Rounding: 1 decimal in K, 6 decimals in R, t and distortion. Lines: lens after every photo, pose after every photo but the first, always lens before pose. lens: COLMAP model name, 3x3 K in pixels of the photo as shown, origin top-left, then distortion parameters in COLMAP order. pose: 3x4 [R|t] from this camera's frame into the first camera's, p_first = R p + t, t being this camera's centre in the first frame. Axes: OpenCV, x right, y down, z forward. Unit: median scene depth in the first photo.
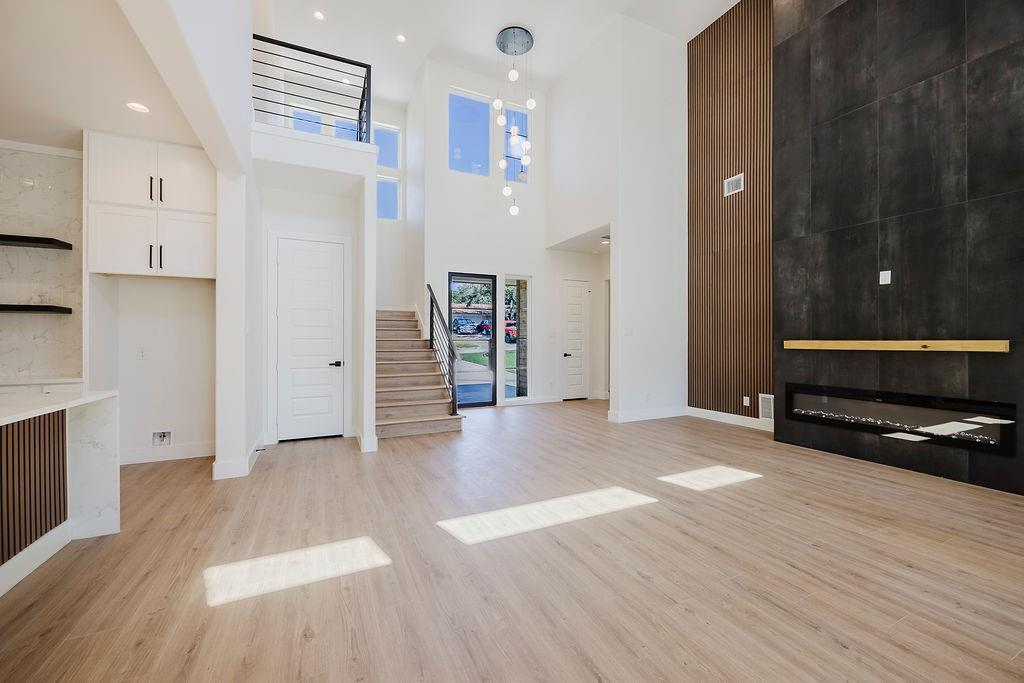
lens RADIAL K [[391.8, 0, 505.5], [0, 391.8, 340.2], [0, 0, 1]] dist [-0.001749, -0.000240]
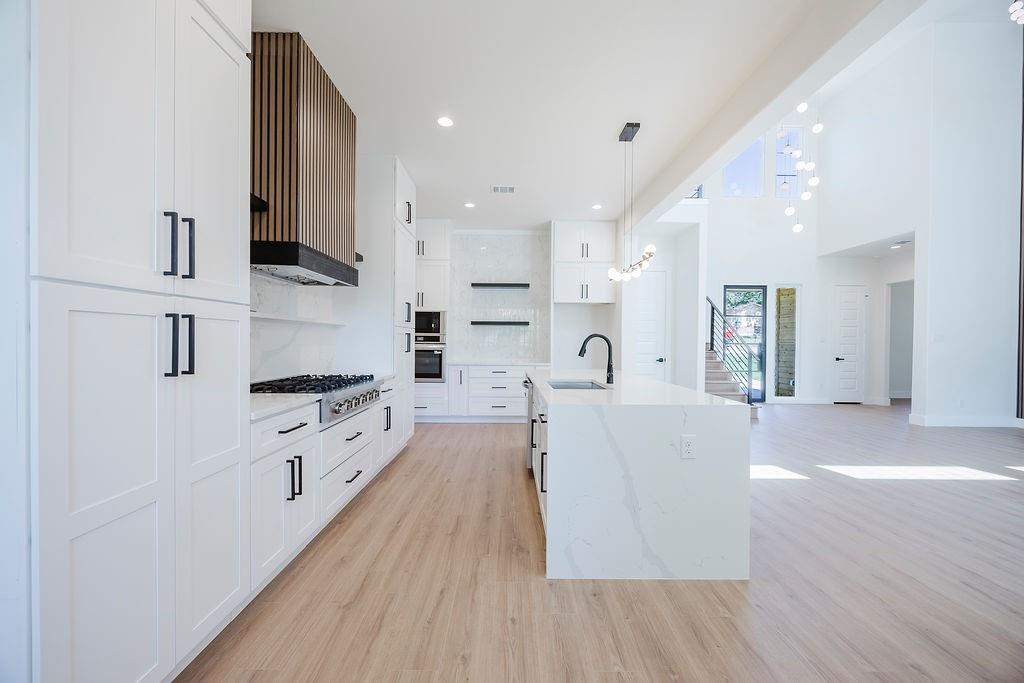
lens RADIAL K [[382.5, 0, 524.0], [0, 382.5, 342.1], [0, 0, 1]] dist [0.000019, 0.000040]
pose [[0.917628, 0.011245, -0.397282, -0.404169], [-0.010873, 0.999936, 0.003188, -0.001700], [0.397292, 0.001394, 0.917691, -0.485803]]
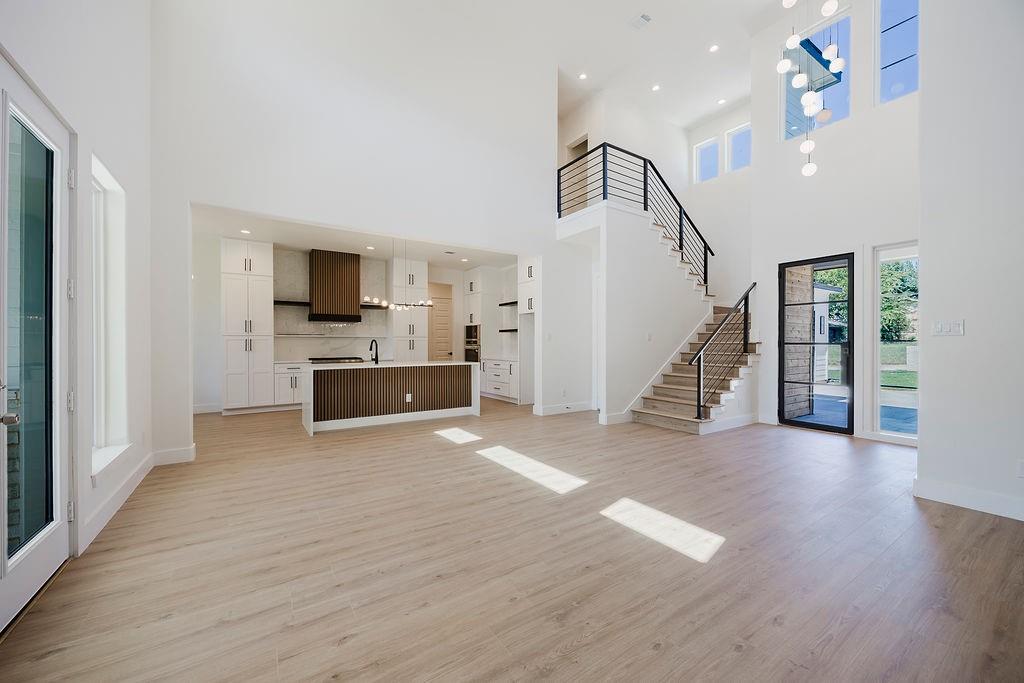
lens RADIAL K [[399.7, 0, 531.6], [0, 399.7, 341.8], [0, 0, 1]] dist [-0.001042, -0.000062]
pose [[0.174180, -0.001367, -0.984713, 1.067720], [0.001024, 0.999999, -0.001207, -0.005559], [0.984713, -0.000798, 0.174181, 0.543743]]
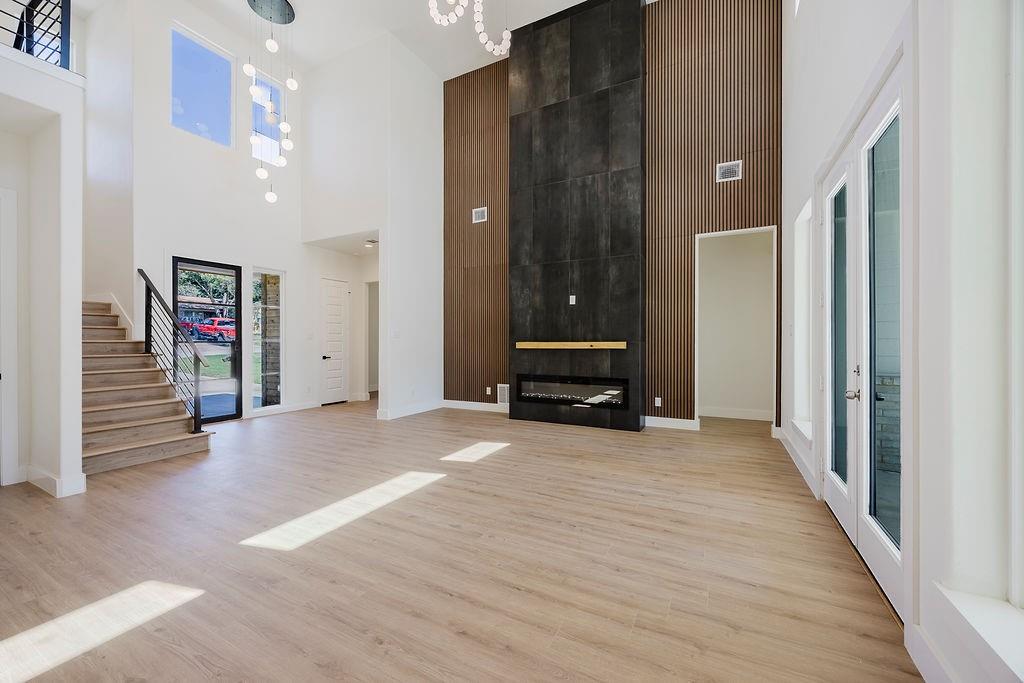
lens RADIAL K [[400.3, 0, 498.7], [0, 400.3, 344.9], [0, 0, 1]] dist [-0.000888, -0.000003]
pose [[0.810103, -0.005037, 0.586266, -0.146612], [0.000473, 0.999968, 0.007938, -0.000538], [-0.586287, -0.006154, 0.810080, -0.070934]]
